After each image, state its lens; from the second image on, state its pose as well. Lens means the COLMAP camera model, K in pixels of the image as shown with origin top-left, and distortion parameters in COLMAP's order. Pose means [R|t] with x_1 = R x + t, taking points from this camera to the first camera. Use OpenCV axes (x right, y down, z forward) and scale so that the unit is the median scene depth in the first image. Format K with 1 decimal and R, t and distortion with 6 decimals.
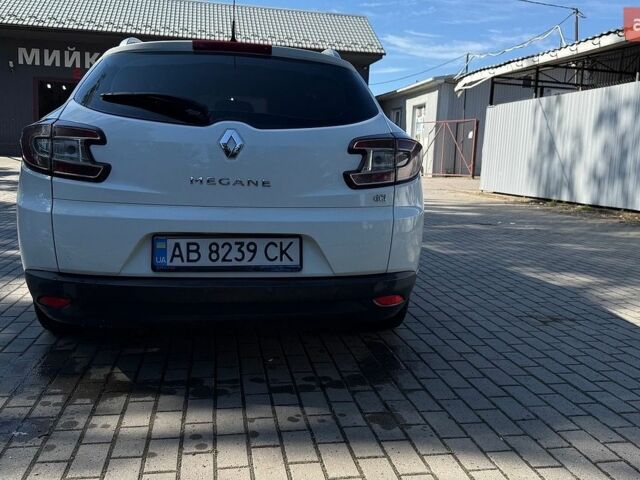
lens RADIAL K [[574.3, 0, 311.8], [0, 574.3, 241.3], [0, 0, 1]] dist [0.134759, -0.208959]
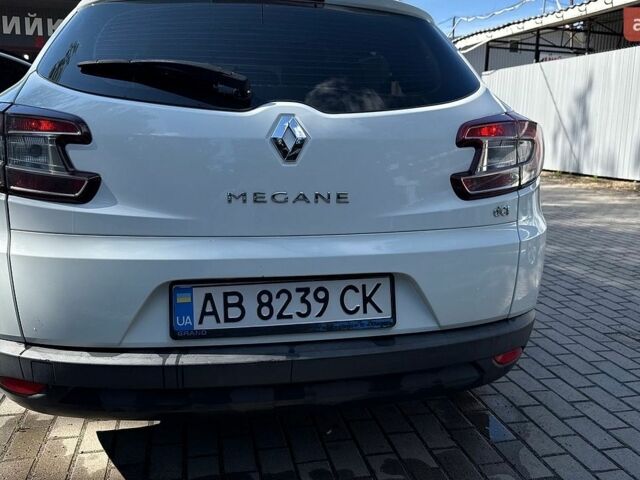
lens RADIAL K [[583.1, 0, 320.0], [0, 583.1, 240.0], [0, 0, 1]] dist [0.106005, -0.167255]
pose [[0.998462, -0.026291, 0.048819, -0.134899], [0.023997, 0.998607, 0.046986, -0.082676], [-0.049987, -0.045743, 0.997702, 0.332679]]
